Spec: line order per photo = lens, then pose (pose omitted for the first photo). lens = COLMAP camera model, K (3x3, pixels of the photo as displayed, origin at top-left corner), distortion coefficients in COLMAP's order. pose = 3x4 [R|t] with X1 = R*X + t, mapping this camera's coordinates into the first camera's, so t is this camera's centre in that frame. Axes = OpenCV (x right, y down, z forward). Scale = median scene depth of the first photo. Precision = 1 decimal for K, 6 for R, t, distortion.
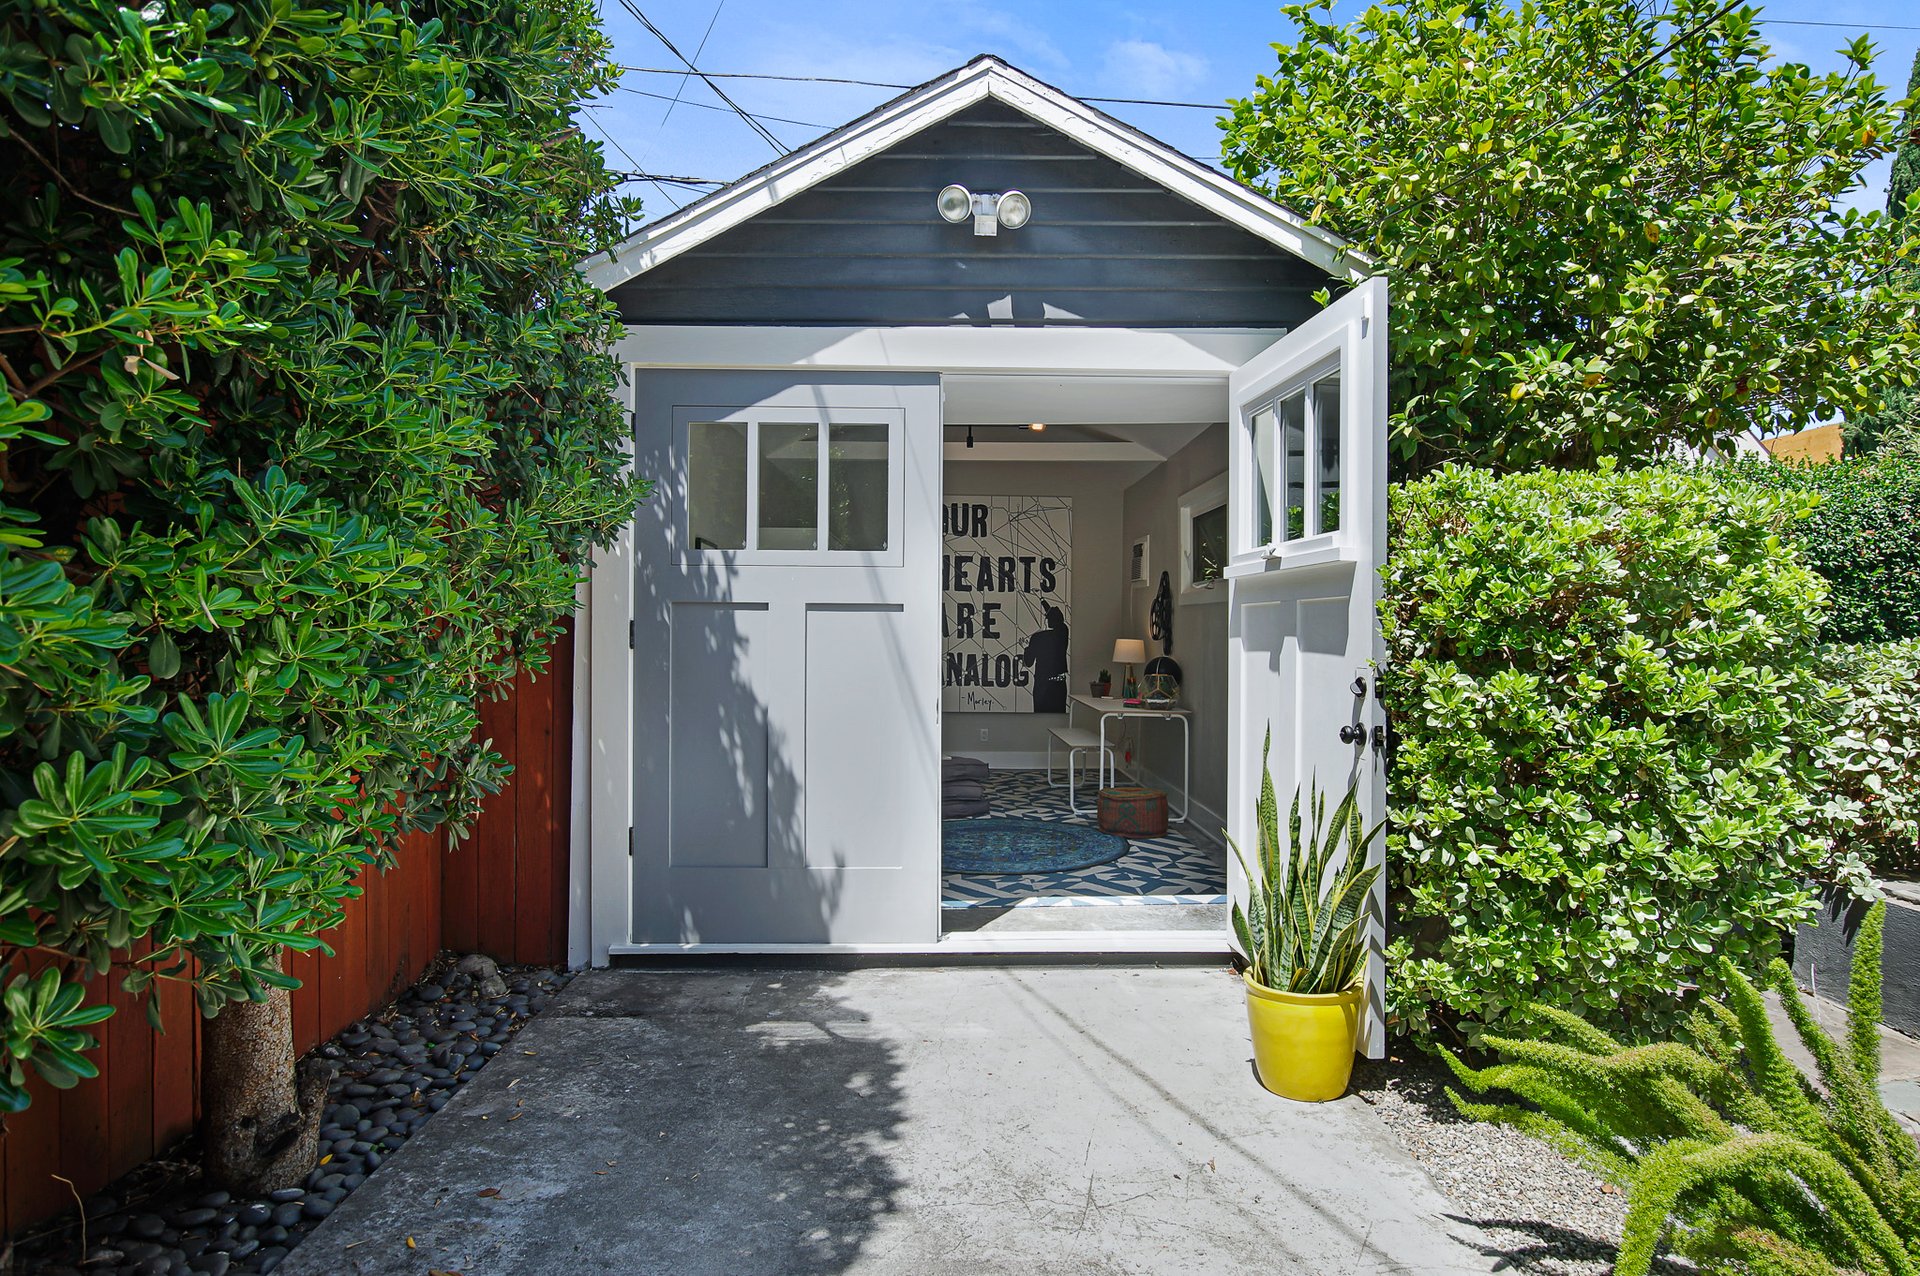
lens RADIAL K [[1005.2, 0, 952.9], [0, 1005.2, 642.7], [0, 0, 1]] dist [-0.058815, 0.001136]
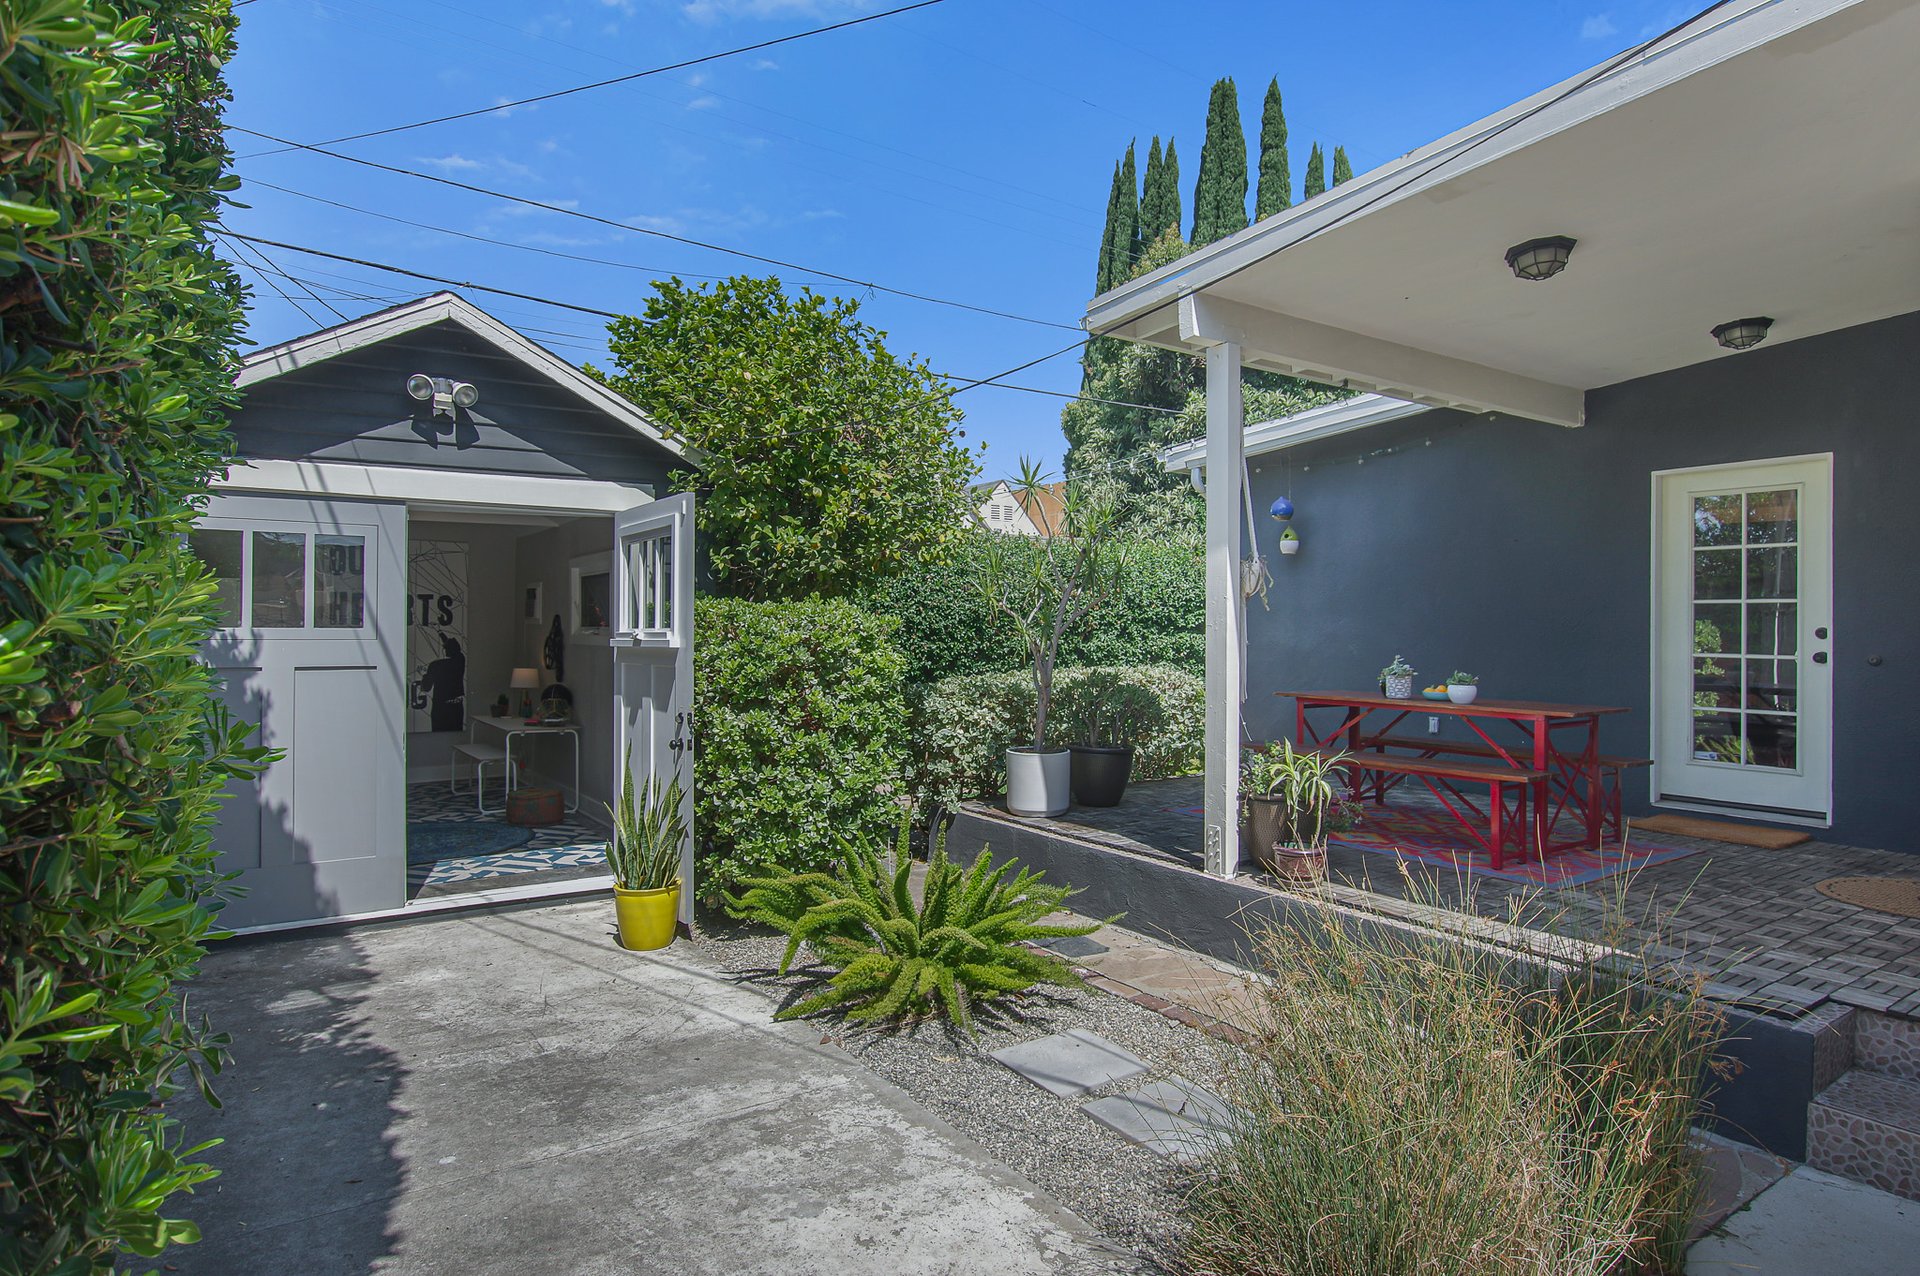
lens RADIAL K [[1060.1, 0, 962.1], [0, 1060.1, 631.9], [0, 0, 1]] dist [-0.016311, 0.001684]
pose [[0.826385, -0.003172, 0.563097, -0.240567], [0.005400, 0.999983, -0.002293, -0.093626], [-0.563080, 0.004936, 0.826388, -0.795679]]
